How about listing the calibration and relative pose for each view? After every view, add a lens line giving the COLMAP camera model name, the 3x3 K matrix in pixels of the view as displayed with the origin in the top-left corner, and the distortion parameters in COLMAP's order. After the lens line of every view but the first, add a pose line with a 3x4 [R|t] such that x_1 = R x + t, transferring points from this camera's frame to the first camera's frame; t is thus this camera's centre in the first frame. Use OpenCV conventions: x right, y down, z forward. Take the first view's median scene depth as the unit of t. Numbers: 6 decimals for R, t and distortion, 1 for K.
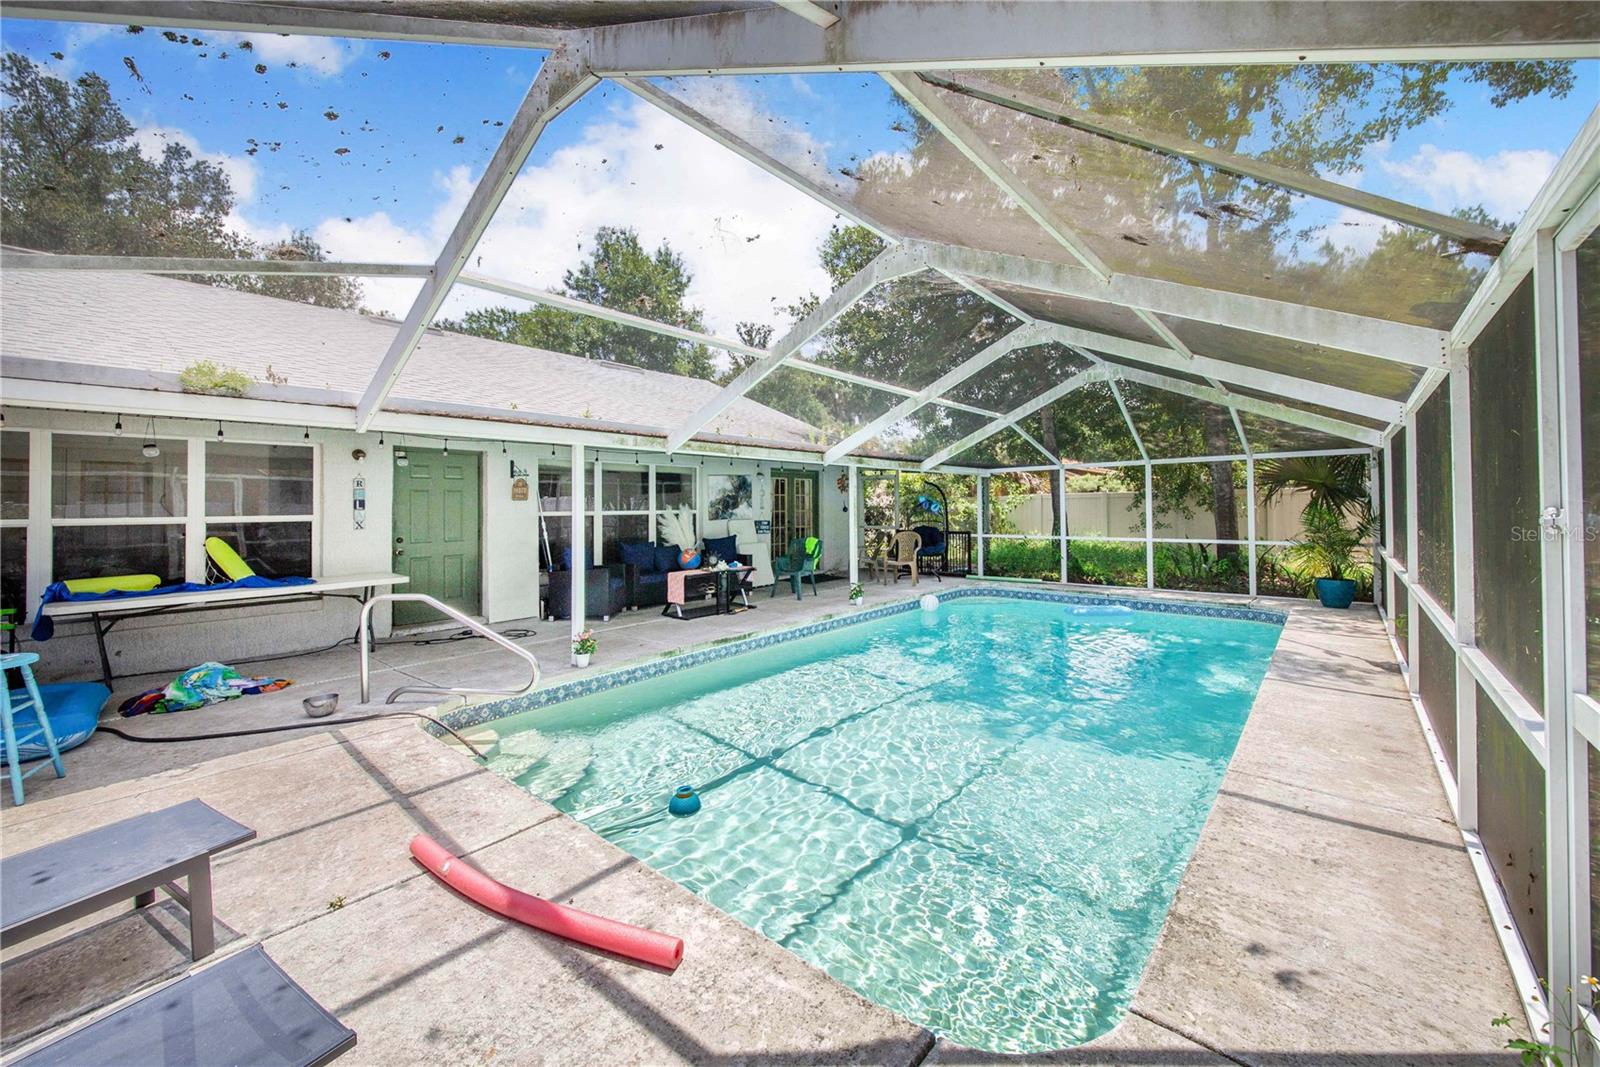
lens RADIAL K [[621.6, 0, 805.4], [0, 621.6, 503.4], [0, 0, 1]] dist [0.051513, -0.022581]
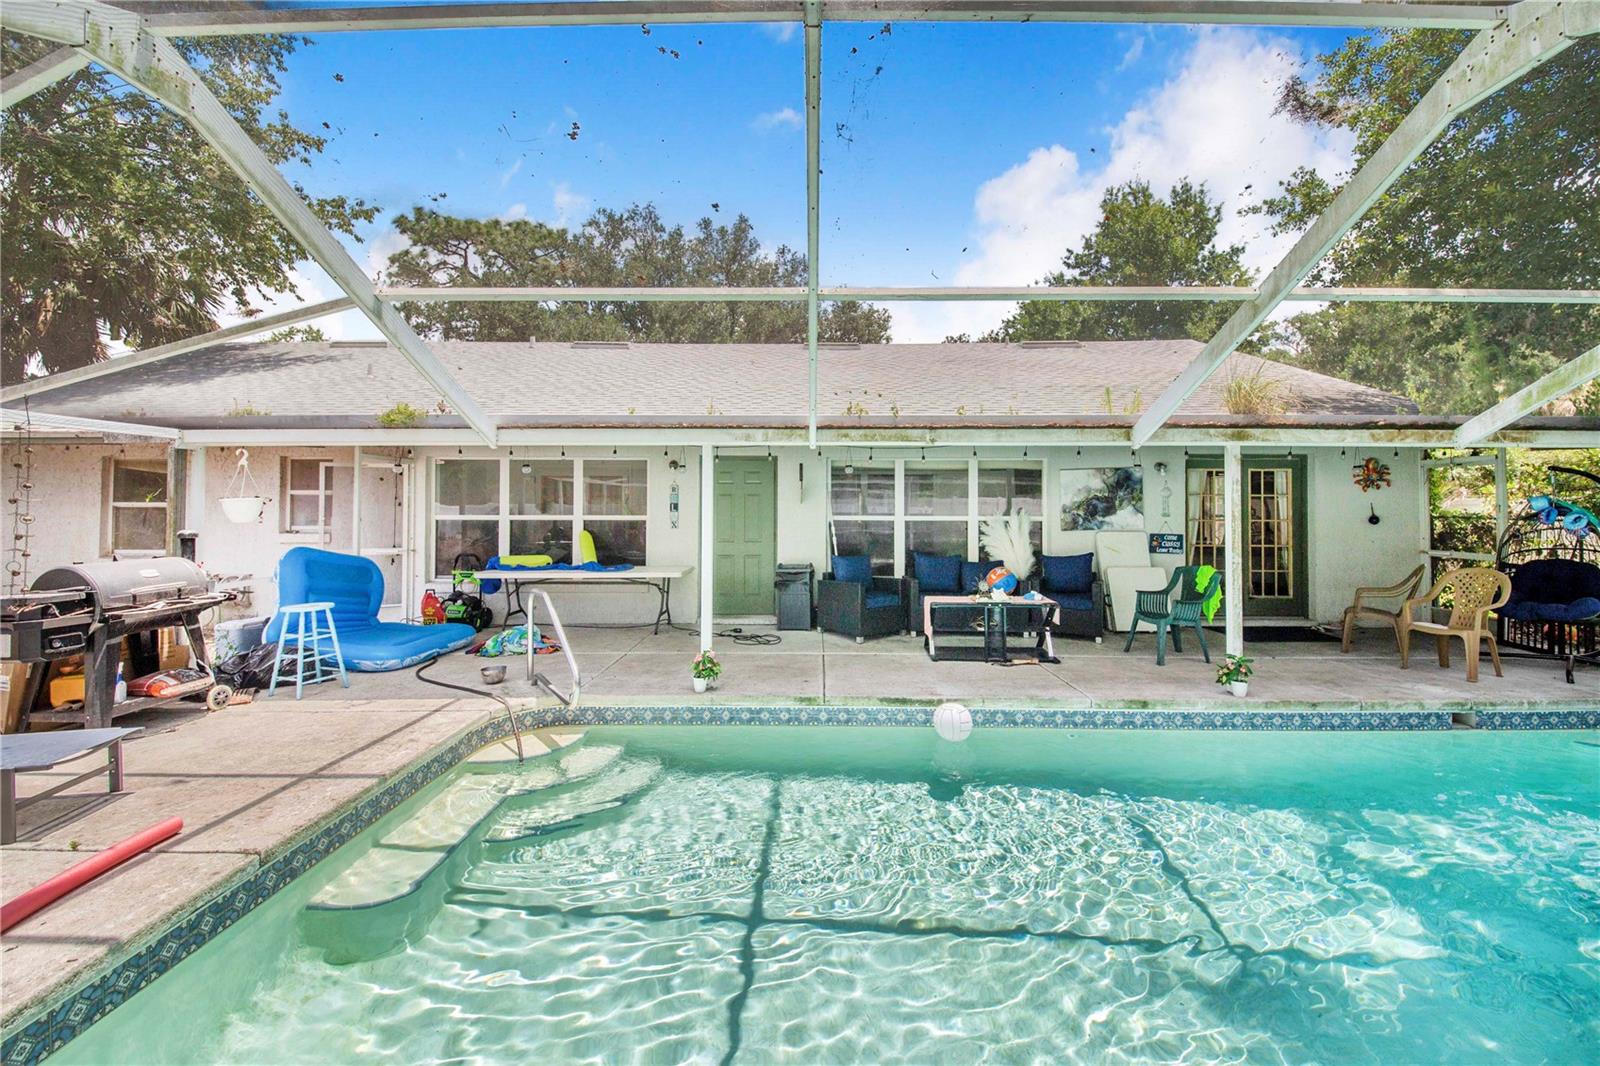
lens RADIAL K [[635.0, 0, 794.8], [0, 635.0, 492.9], [0, 0, 1]] dist [0.030847, -0.016652]
pose [[0.635392, -0.007894, -0.772149, 0.282659], [-0.003551, 0.999907, -0.013145, -0.008148], [0.772182, 0.011094, 0.635305, 0.337811]]
